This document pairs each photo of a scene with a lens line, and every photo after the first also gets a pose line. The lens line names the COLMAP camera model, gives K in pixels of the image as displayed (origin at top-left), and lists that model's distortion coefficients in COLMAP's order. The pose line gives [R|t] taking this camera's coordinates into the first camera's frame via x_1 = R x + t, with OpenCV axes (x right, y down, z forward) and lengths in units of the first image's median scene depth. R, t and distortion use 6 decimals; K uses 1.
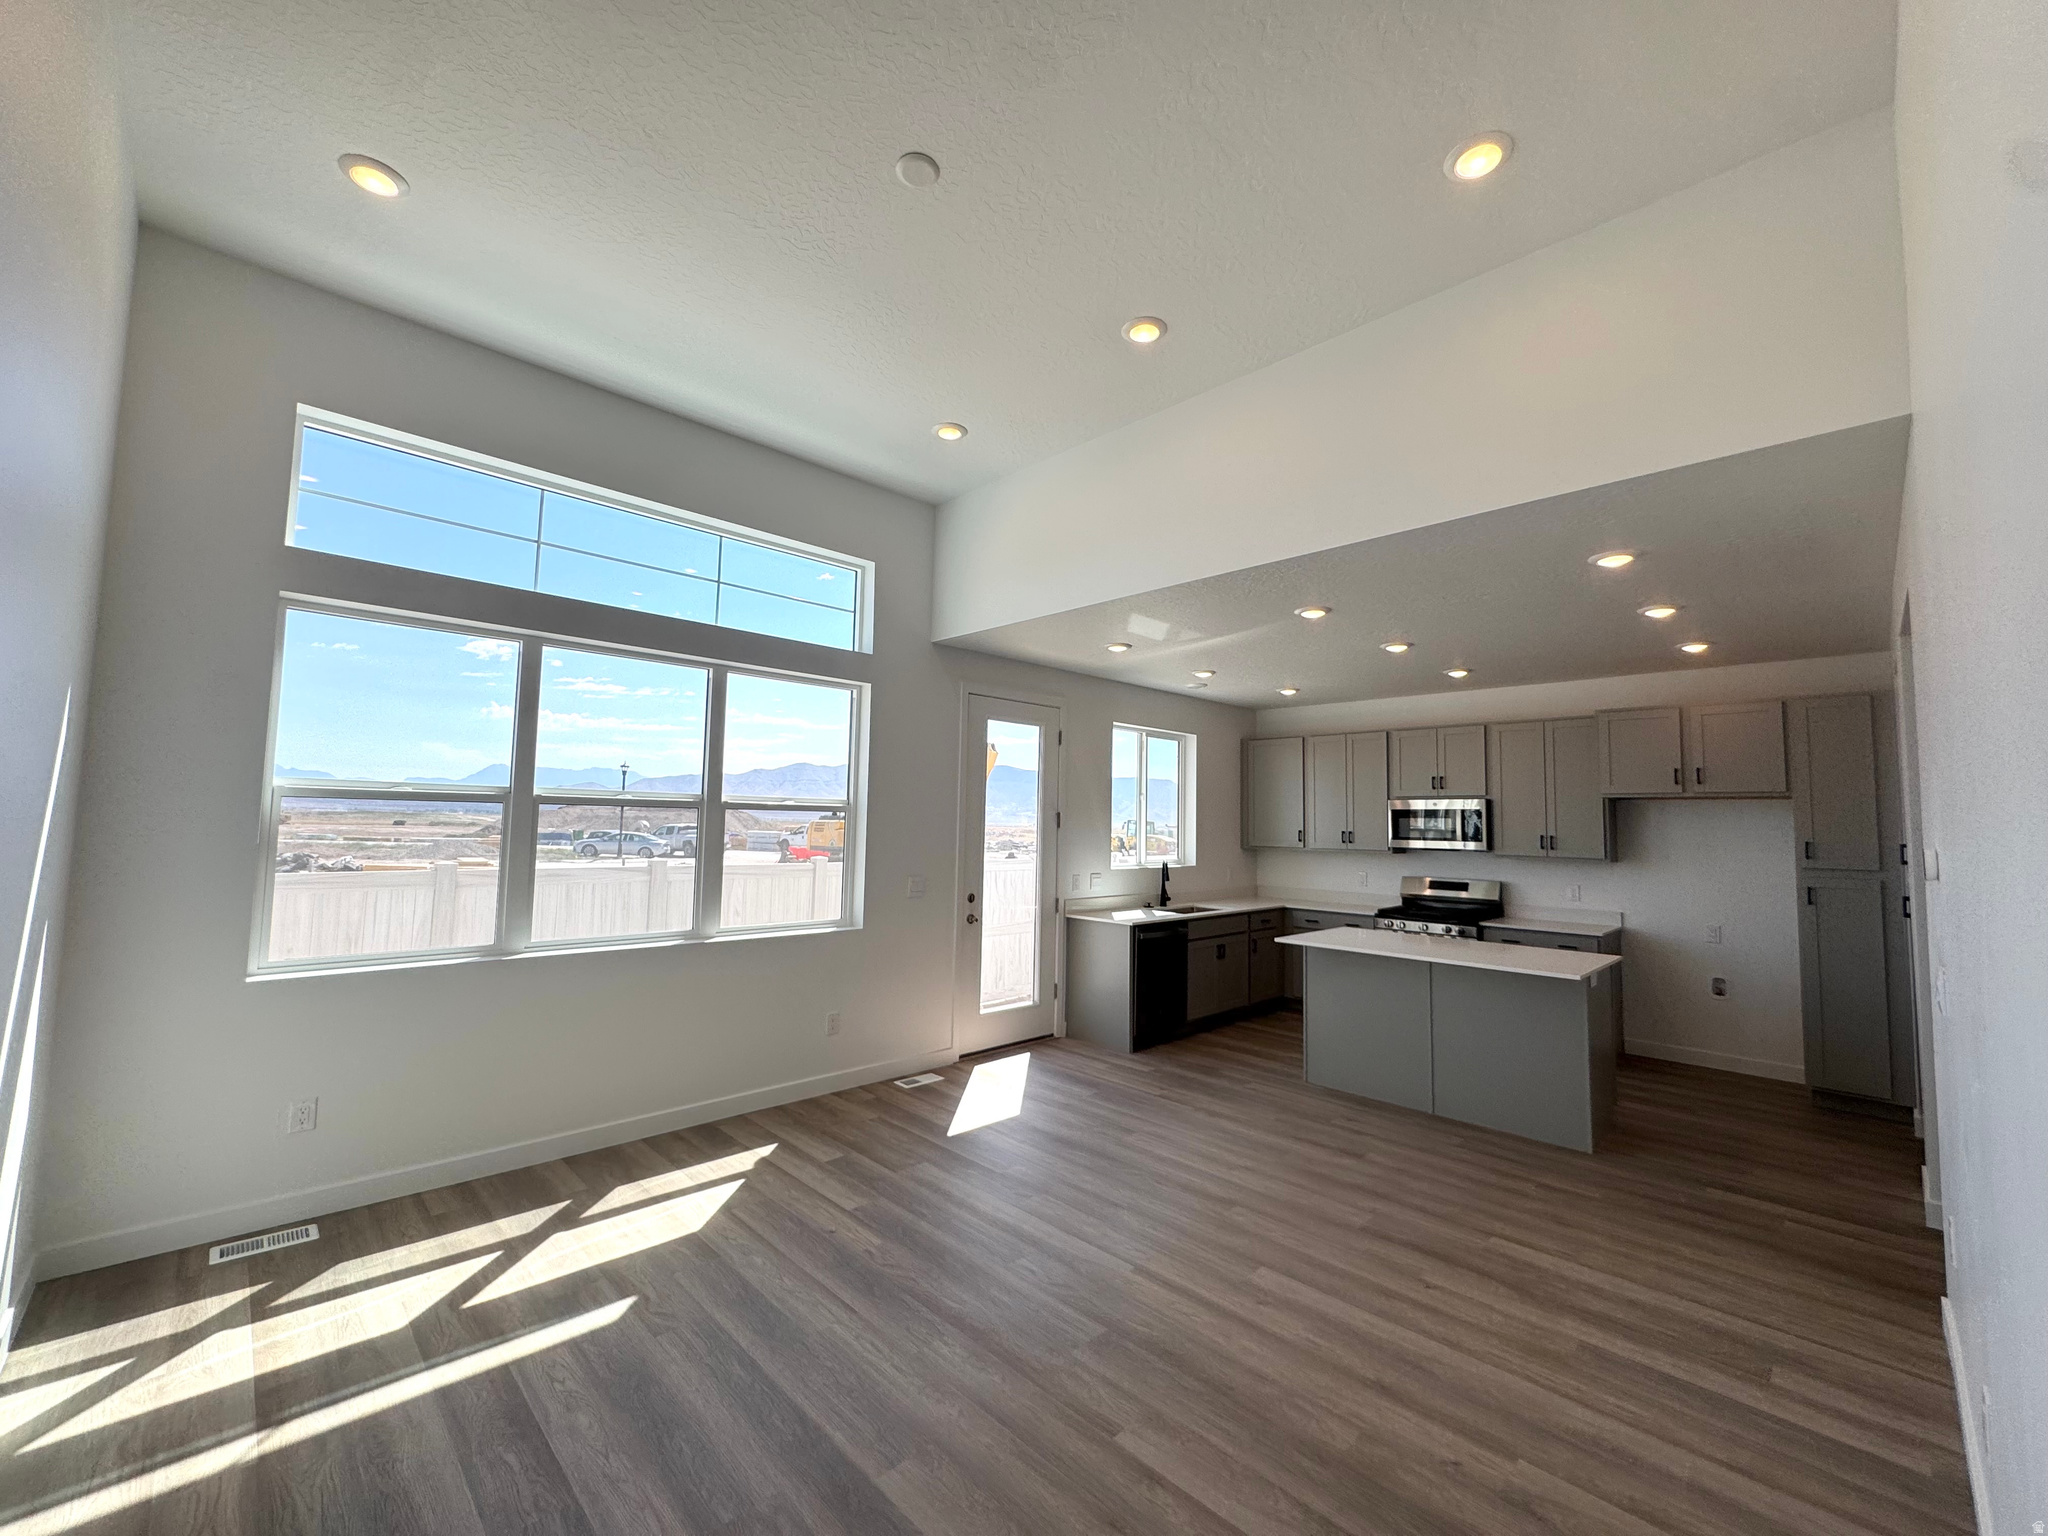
lens RADIAL K [[822.0, 0, 1020.4], [0, 822.0, 765.2], [0, 0, 1]] dist [-0.001902, -0.000237]
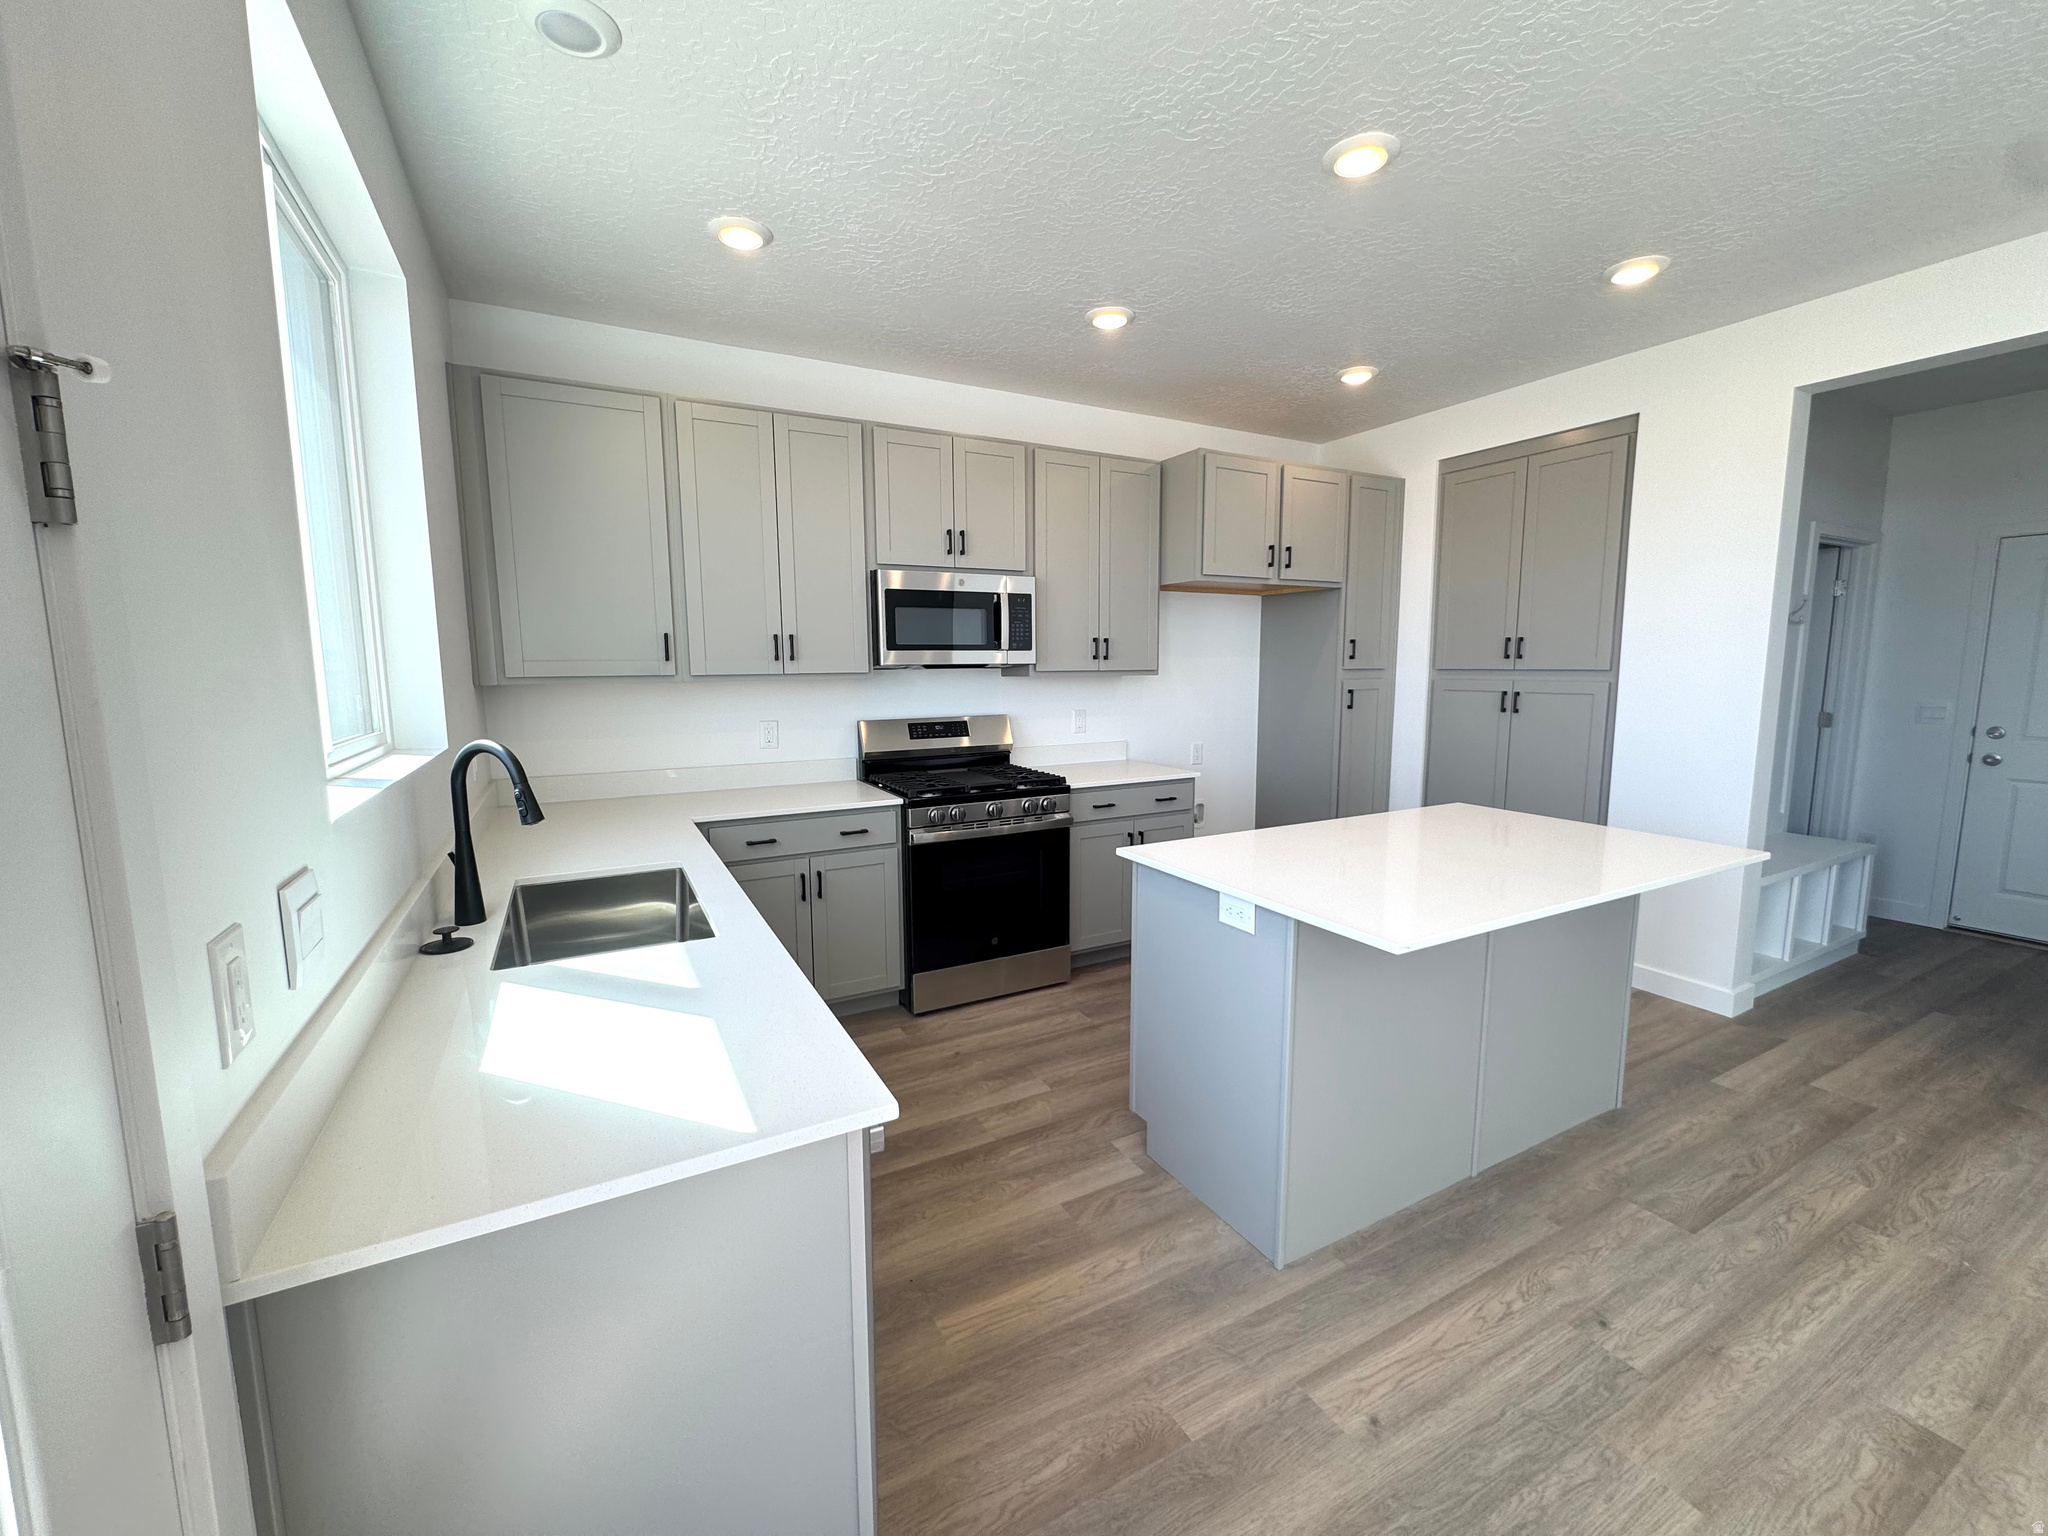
lens RADIAL K [[822.0, 0, 1020.4], [0, 822.0, 765.2], [0, 0, 1]] dist [-0.001902, -0.000237]
pose [[0.272657, -0.139499, 0.951944, -0.015399], [-0.057522, 0.985299, 0.160862, 0.078655], [-0.960390, -0.098618, 0.260625, 0.827791]]
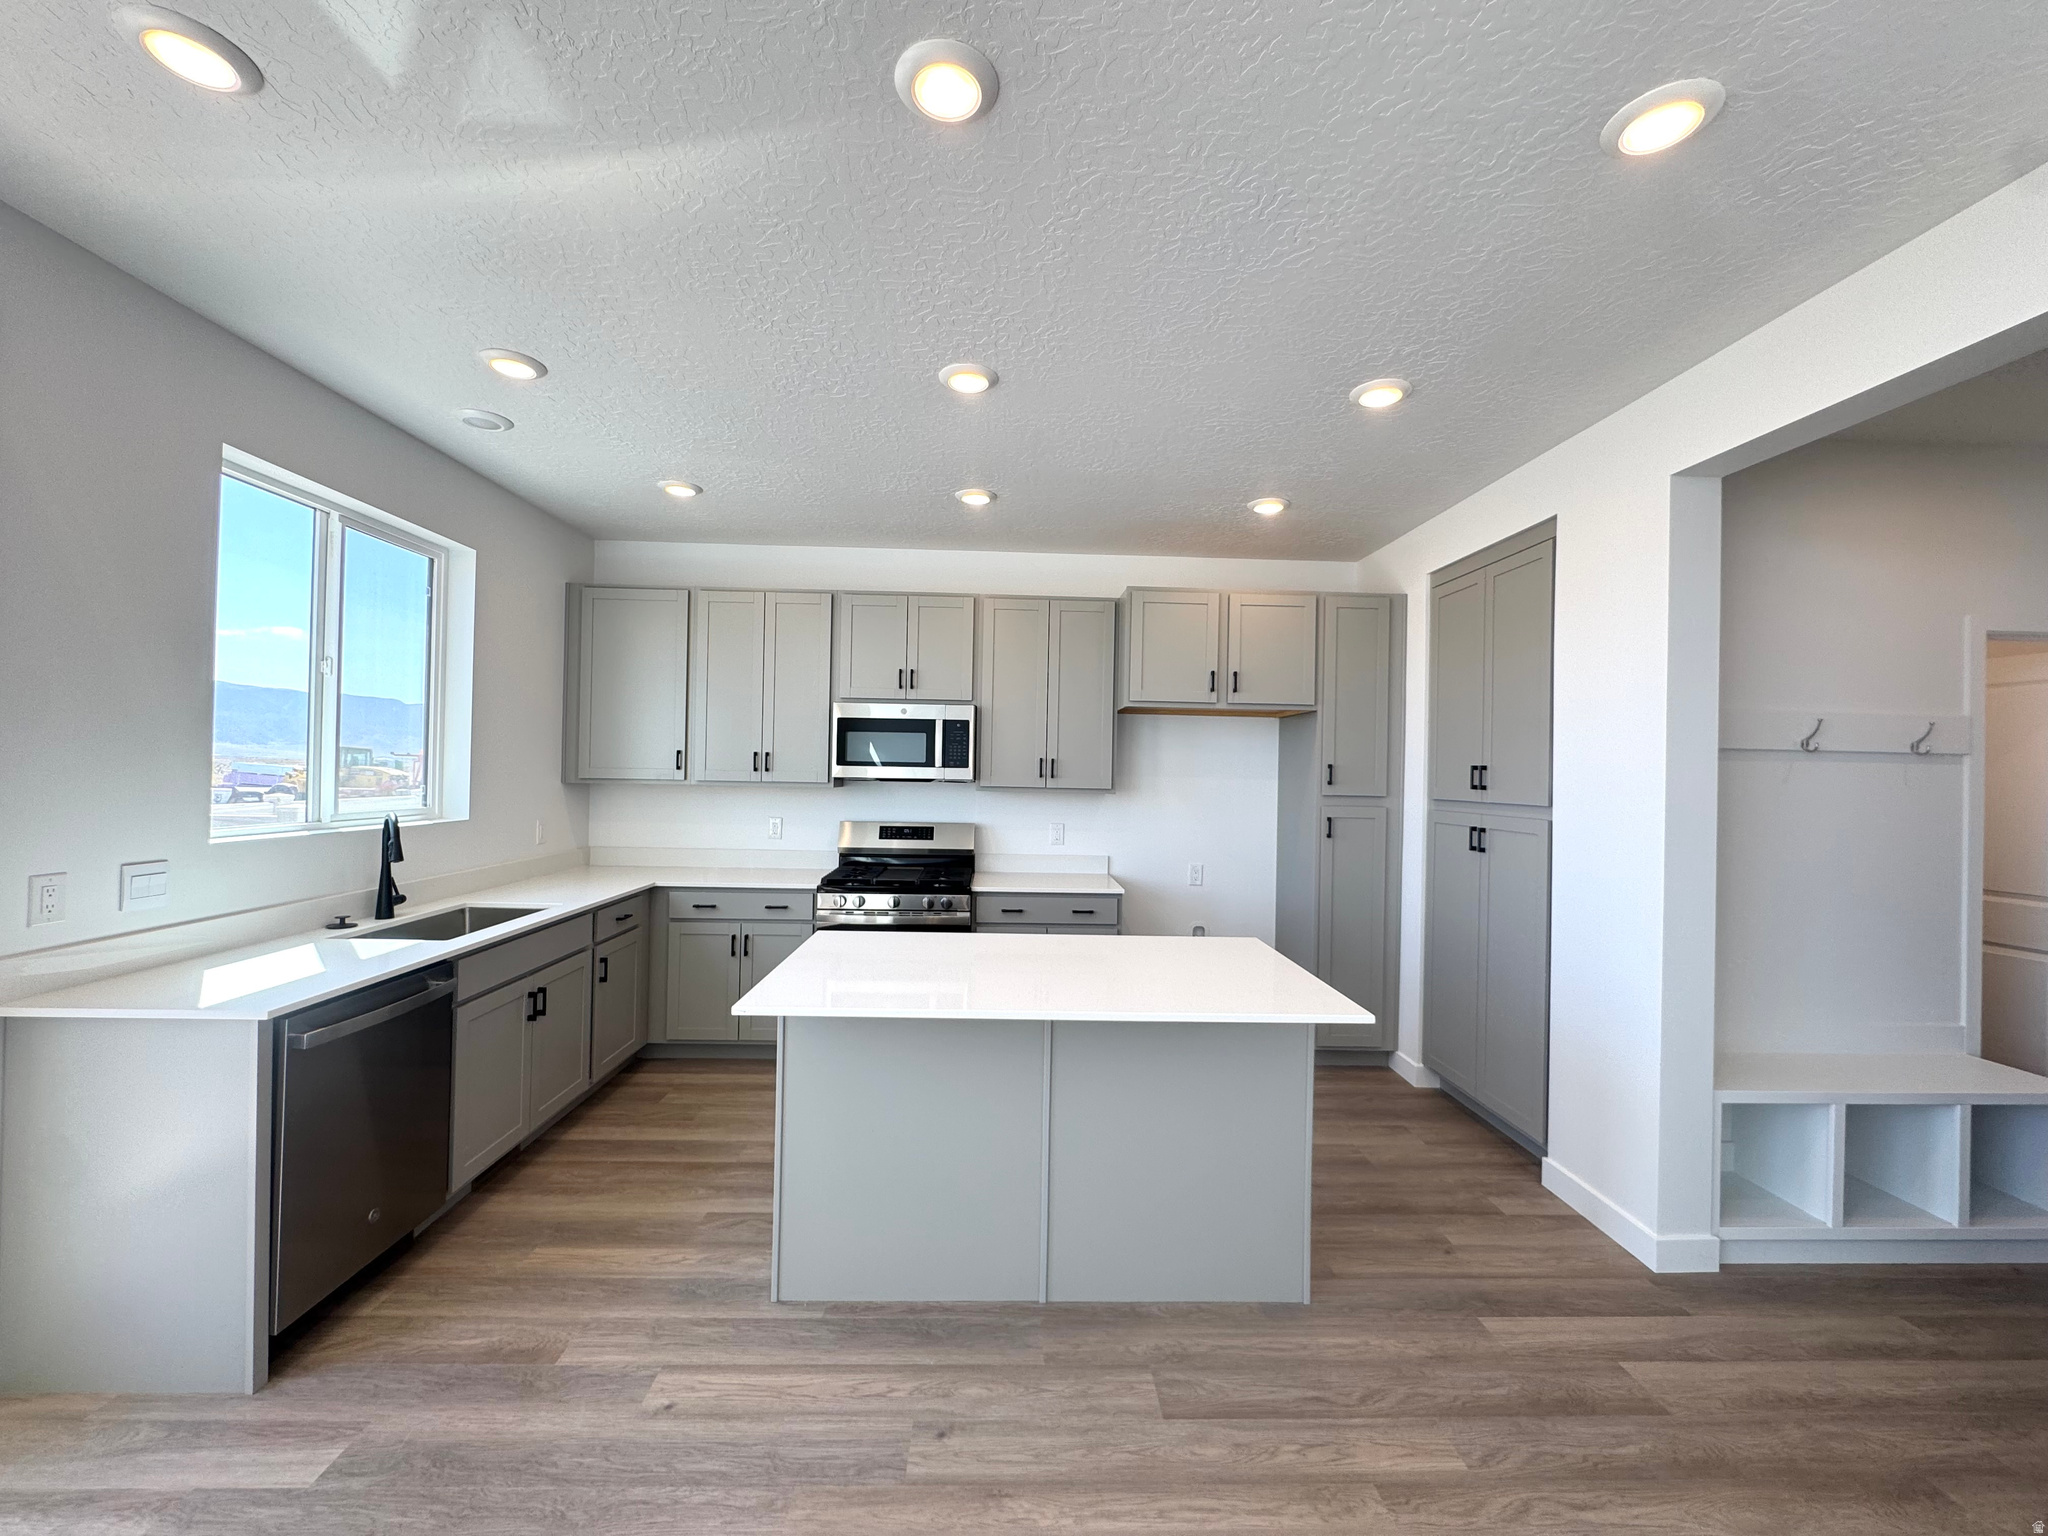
lens RADIAL K [[822.0, 0, 1020.4], [0, 822.0, 765.2], [0, 0, 1]] dist [-0.001902, -0.000237]
pose [[0.675360, 0.000323, 0.737488, 0.086066], [-0.060096, 0.996698, 0.054596, 0.050273], [-0.735036, -0.081192, 0.673150, 0.497951]]
